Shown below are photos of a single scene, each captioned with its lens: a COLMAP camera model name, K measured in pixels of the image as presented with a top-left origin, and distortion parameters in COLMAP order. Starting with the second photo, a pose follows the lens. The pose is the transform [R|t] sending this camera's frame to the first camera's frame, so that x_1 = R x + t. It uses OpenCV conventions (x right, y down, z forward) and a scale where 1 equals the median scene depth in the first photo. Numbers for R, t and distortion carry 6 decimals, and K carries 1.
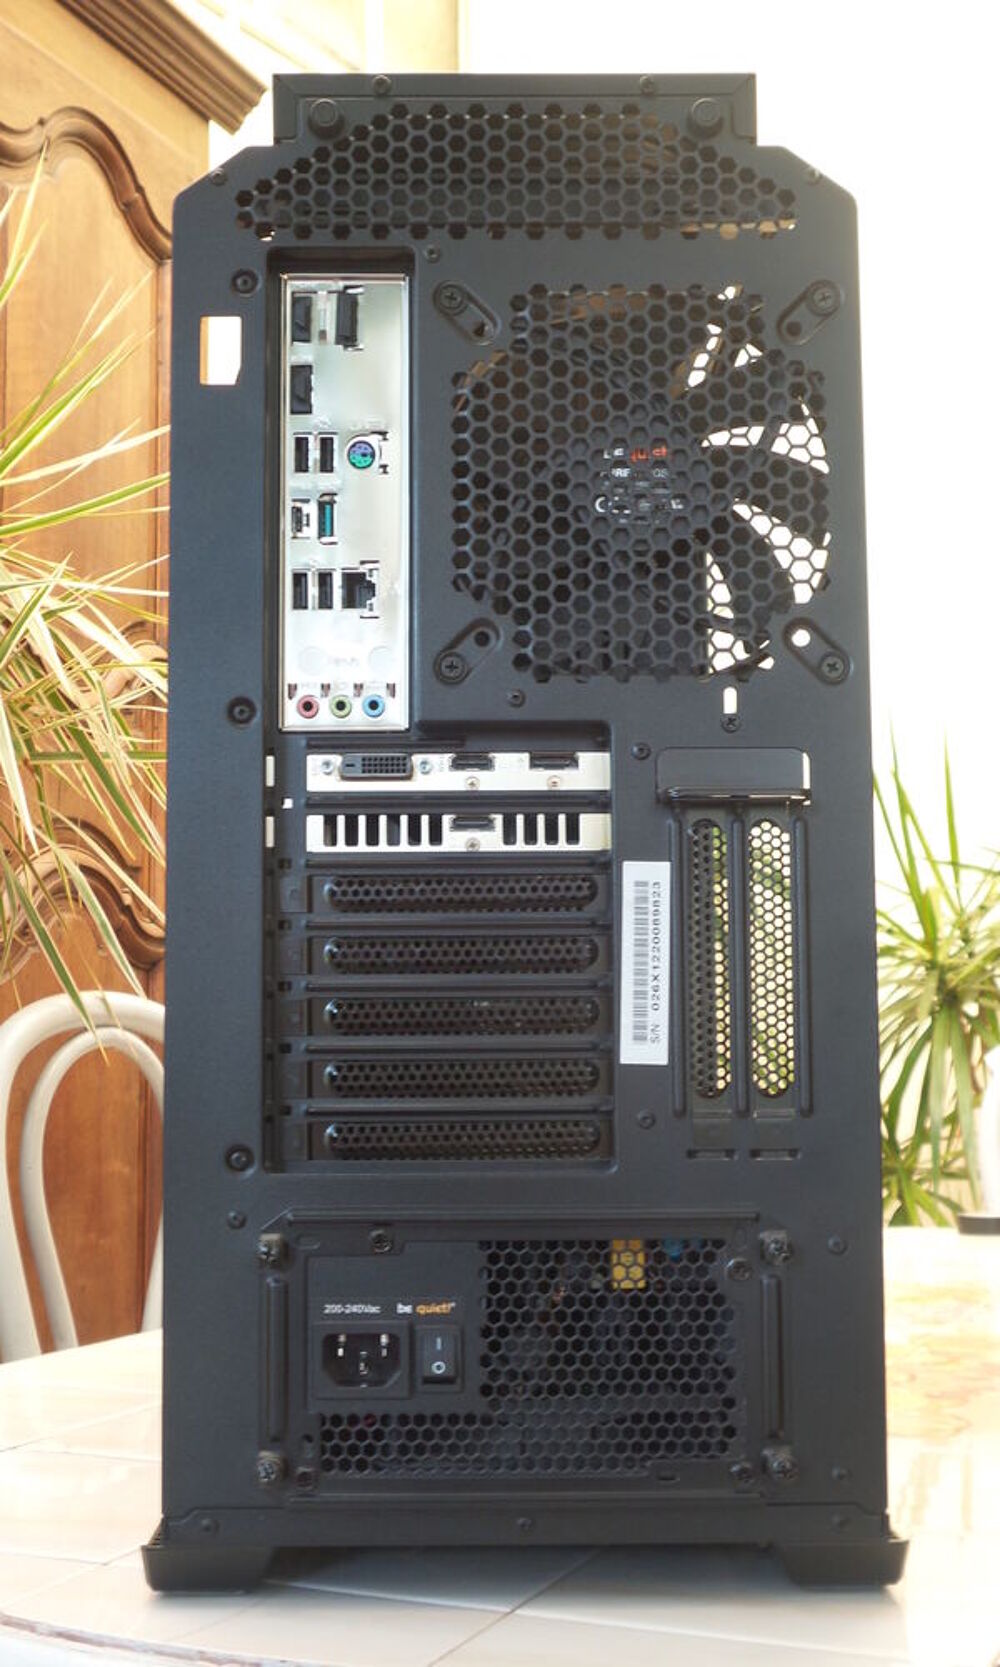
lens RADIAL K [[2122.3, 0, 496.1], [0, 2122.3, 861.3], [0, 0, 1]] dist [-0.026602, -0.027237]
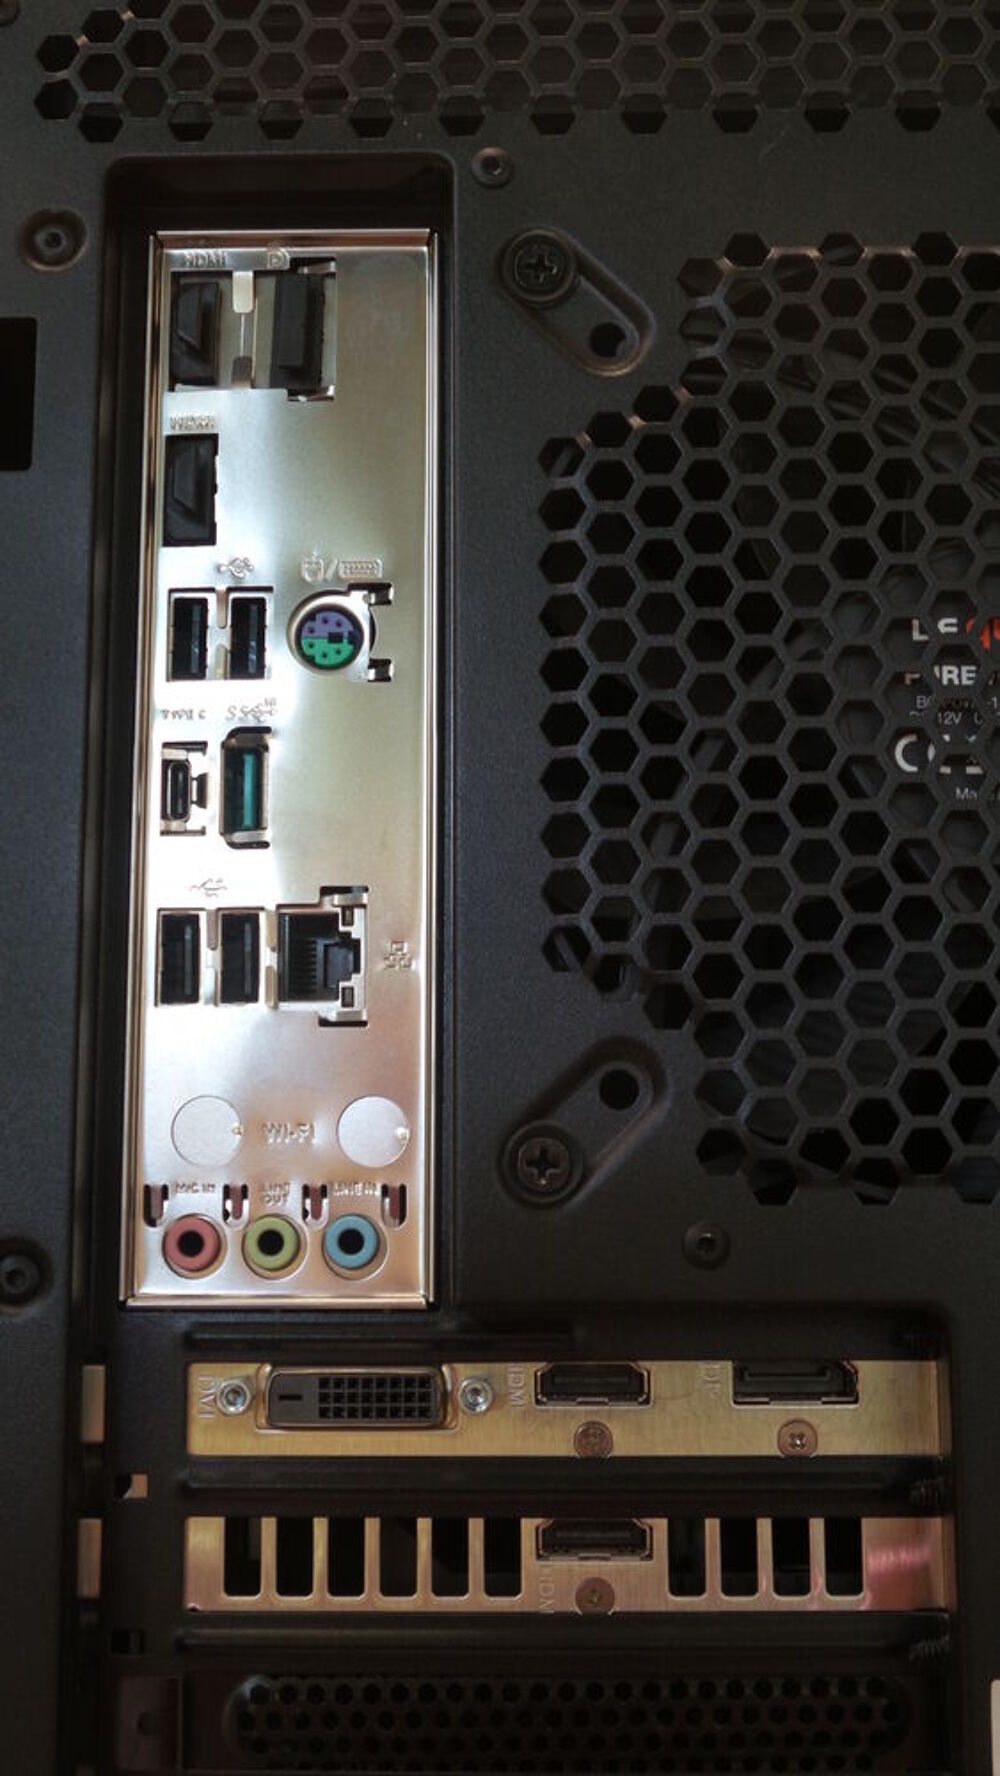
lens RADIAL K [[2087.1, 0, 500.0], [0, 2087.1, 888.0], [0, 0, 1]] dist [-0.072699, -0.017821]
pose [[0.999521, -0.003659, -0.030731, -0.016574], [0.001142, 0.996671, -0.081521, -0.109939], [0.030927, 0.081447, 0.996198, 0.602084]]
